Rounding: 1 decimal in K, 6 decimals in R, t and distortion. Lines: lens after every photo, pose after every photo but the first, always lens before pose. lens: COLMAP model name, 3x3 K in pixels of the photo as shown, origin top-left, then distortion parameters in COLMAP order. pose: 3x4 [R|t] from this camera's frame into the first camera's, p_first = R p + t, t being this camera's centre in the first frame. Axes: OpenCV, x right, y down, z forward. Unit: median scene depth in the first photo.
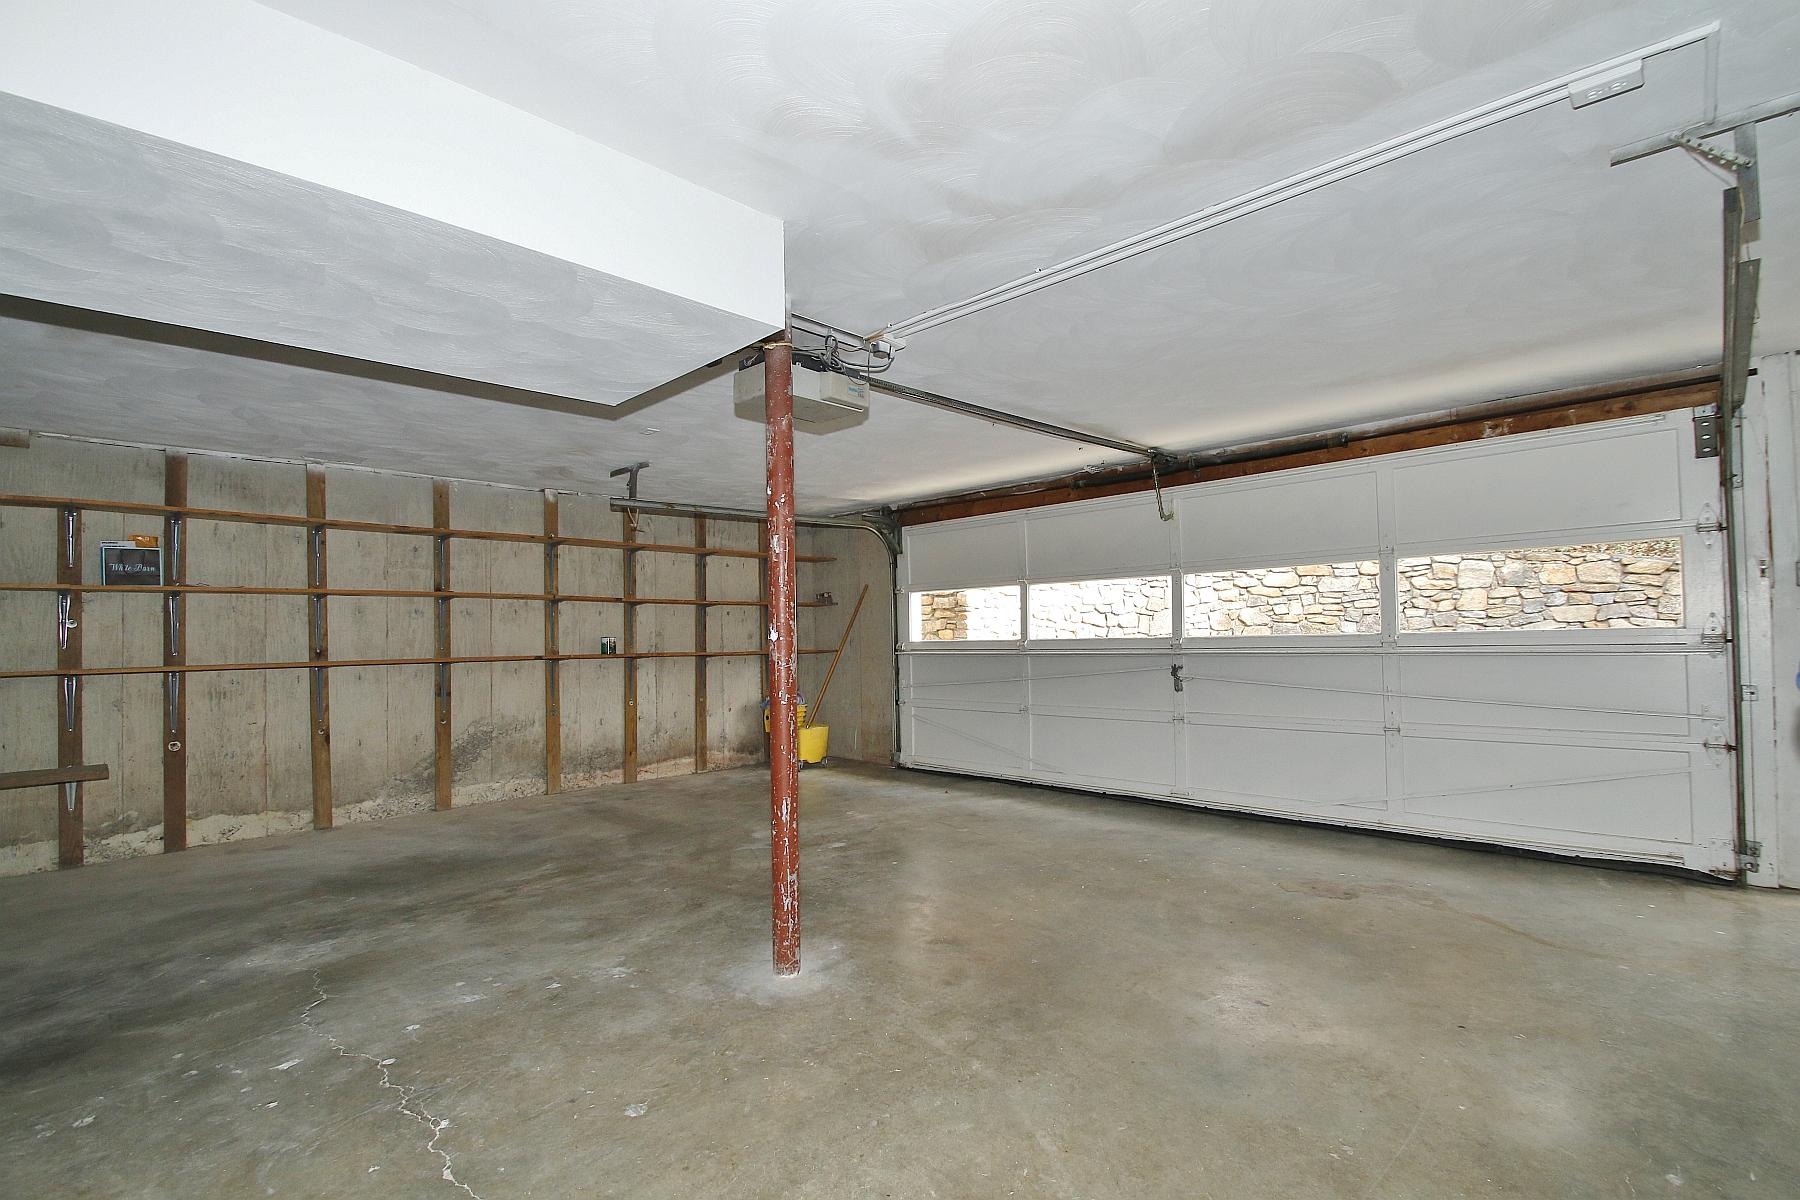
lens RADIAL K [[828.1, 0, 906.3], [0, 828.1, 621.7], [0, 0, 1]] dist [0.016793, -0.018776]
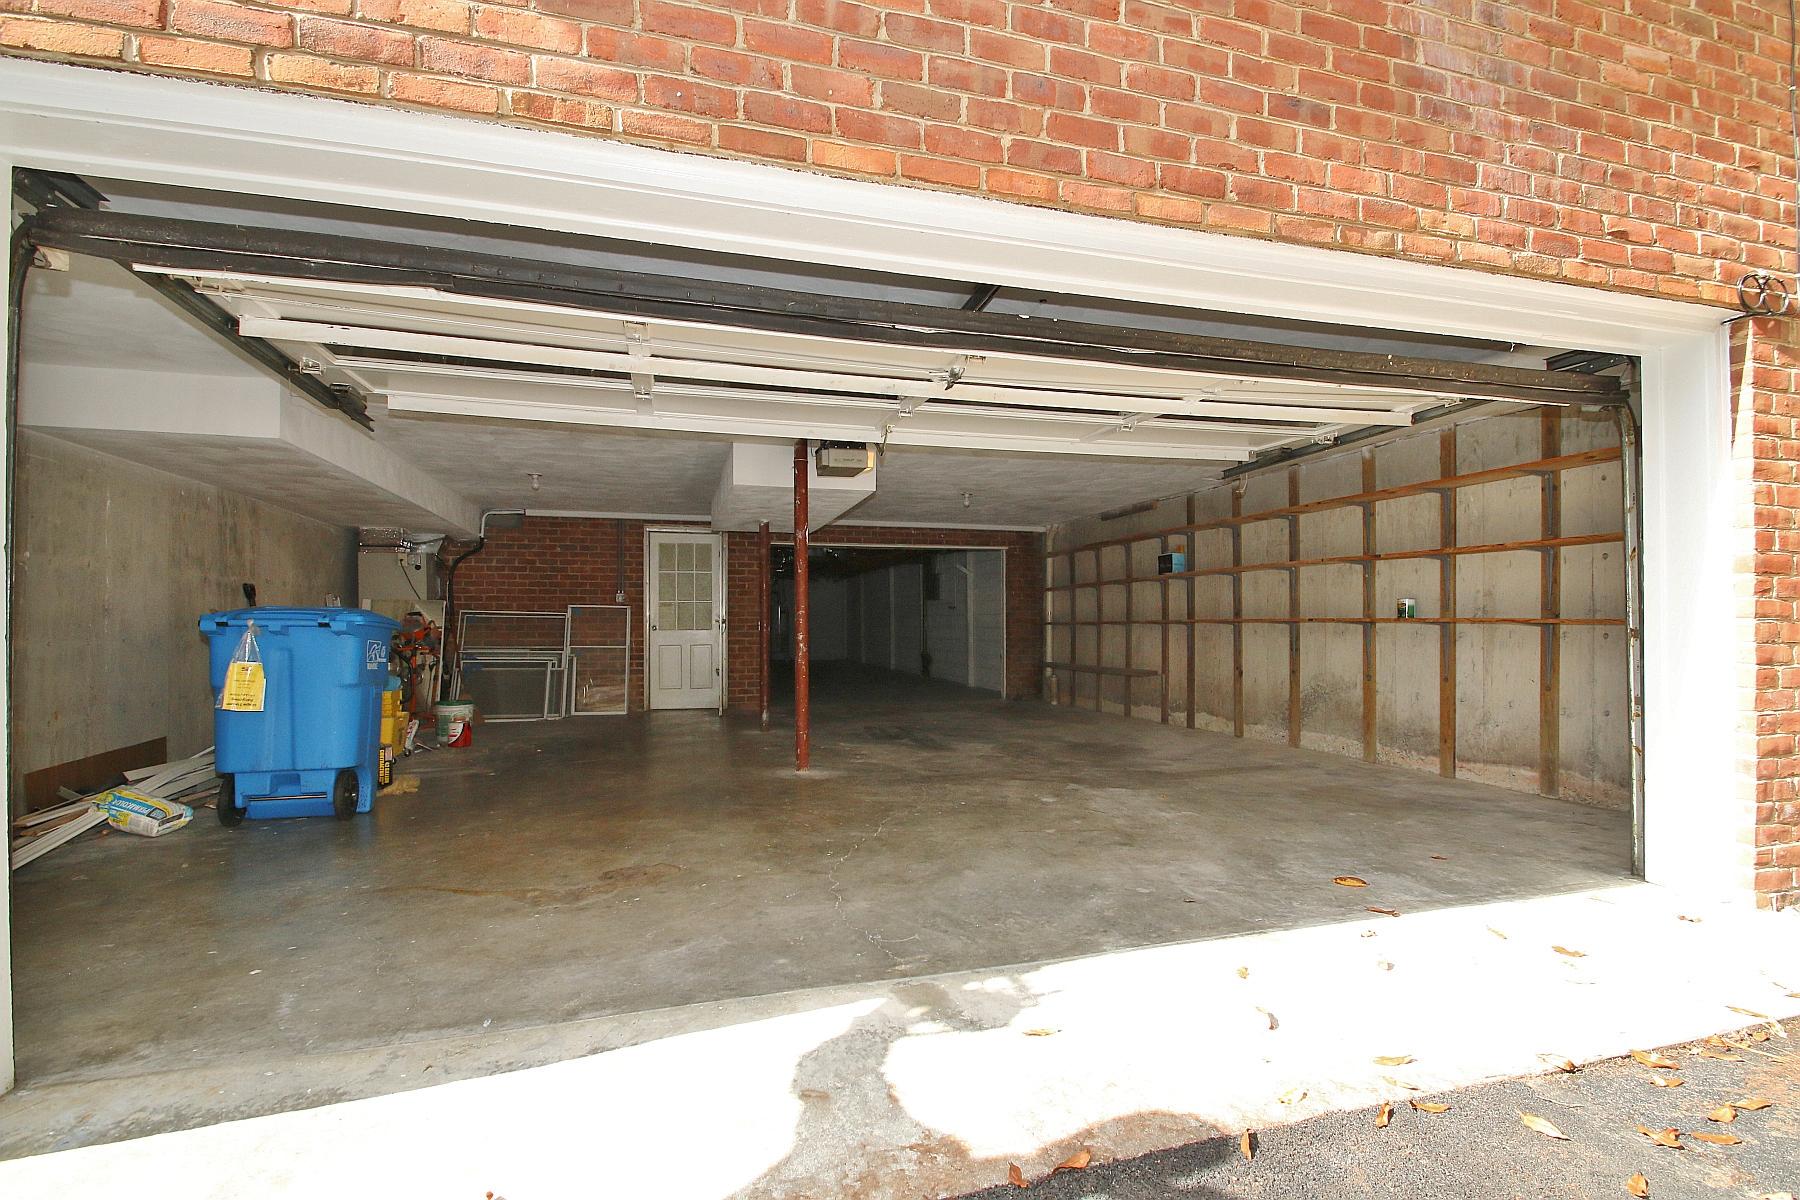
lens RADIAL K [[828.1, 0, 906.3], [0, 828.1, 621.7], [0, 0, 1]] dist [0.016793, -0.018776]
pose [[-0.488874, 0.017063, -0.872187, 0.945361], [0.027717, 0.999608, 0.004020, 0.036236], [0.871914, -0.022209, -0.489156, 1.407212]]
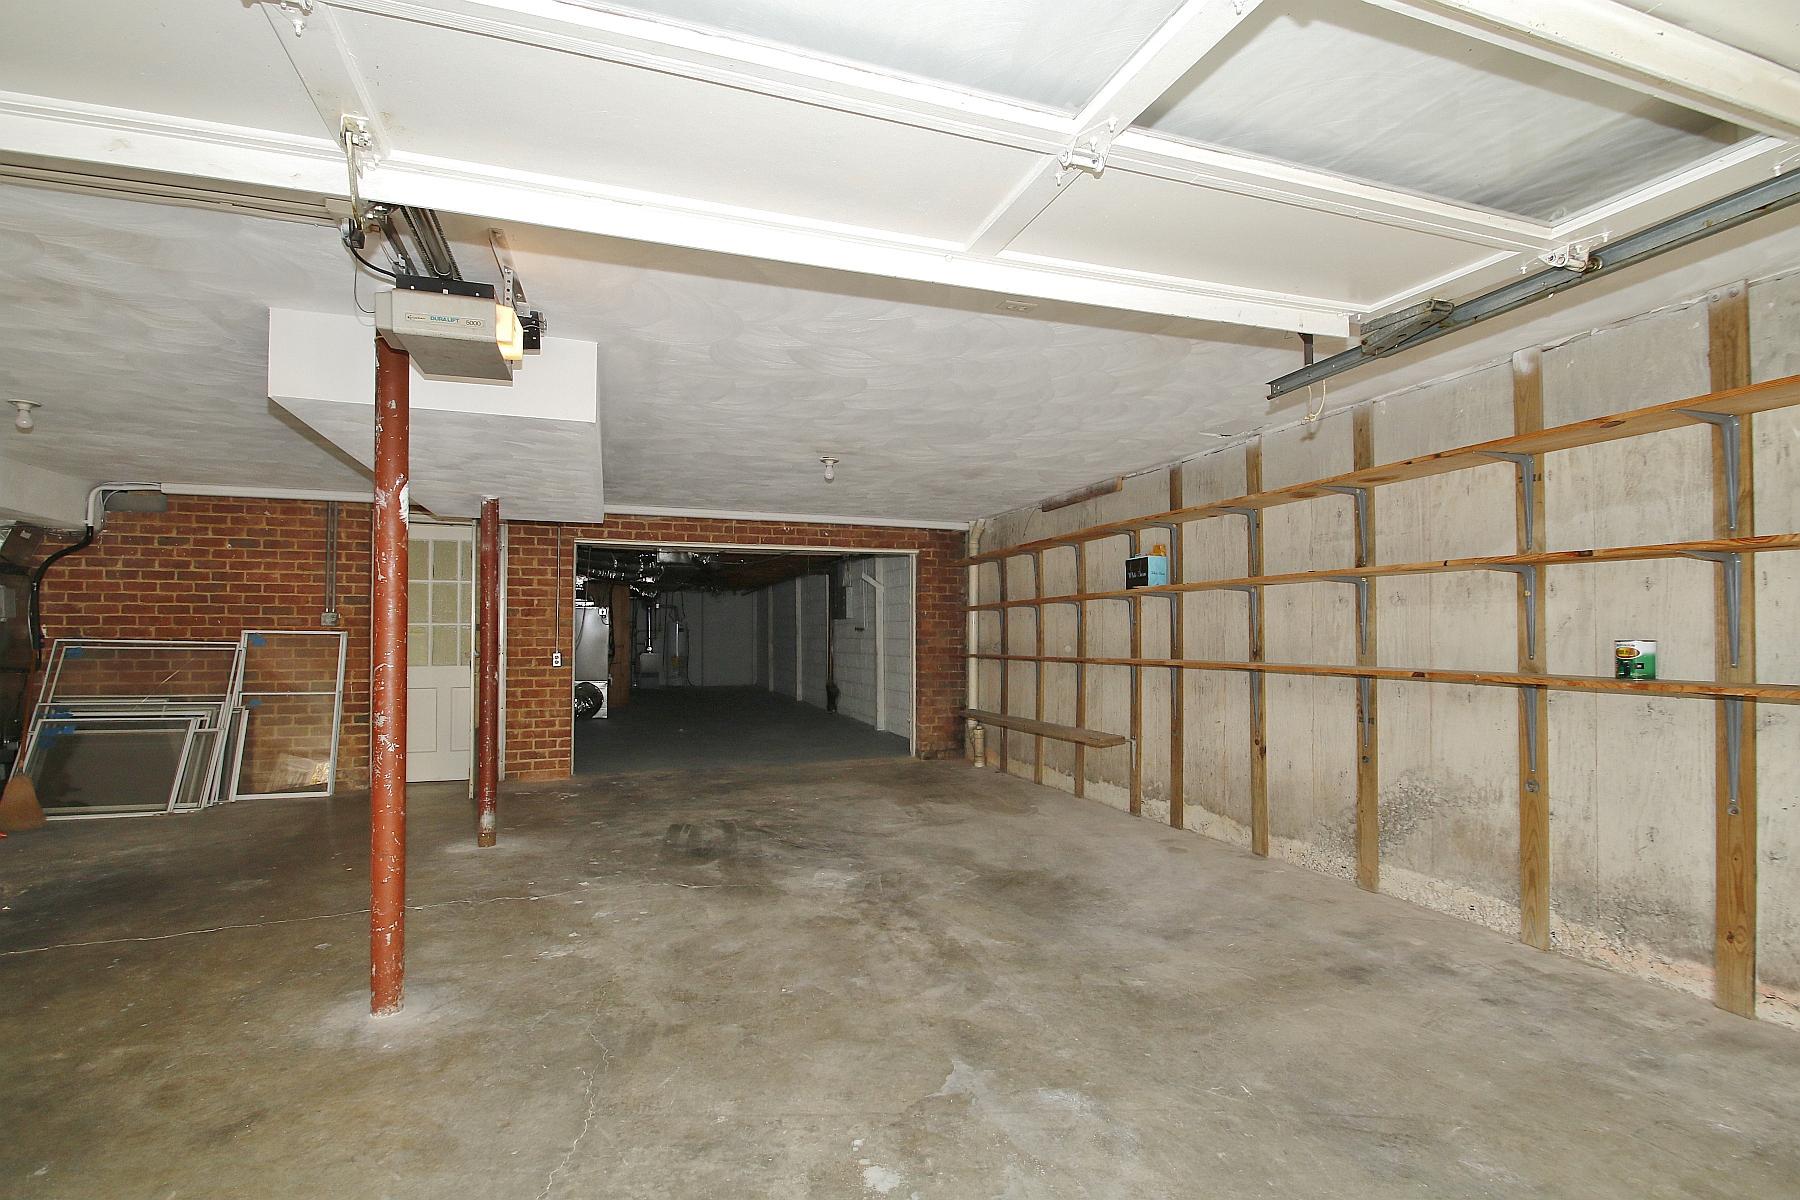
lens RADIAL K [[828.1, 0, 906.3], [0, 828.1, 621.7], [0, 0, 1]] dist [0.016793, -0.018776]
pose [[-0.436916, 0.001816, -0.899500, 0.279457], [0.025253, 0.999629, -0.010248, 0.006008], [0.899148, -0.027193, -0.436800, 1.232635]]
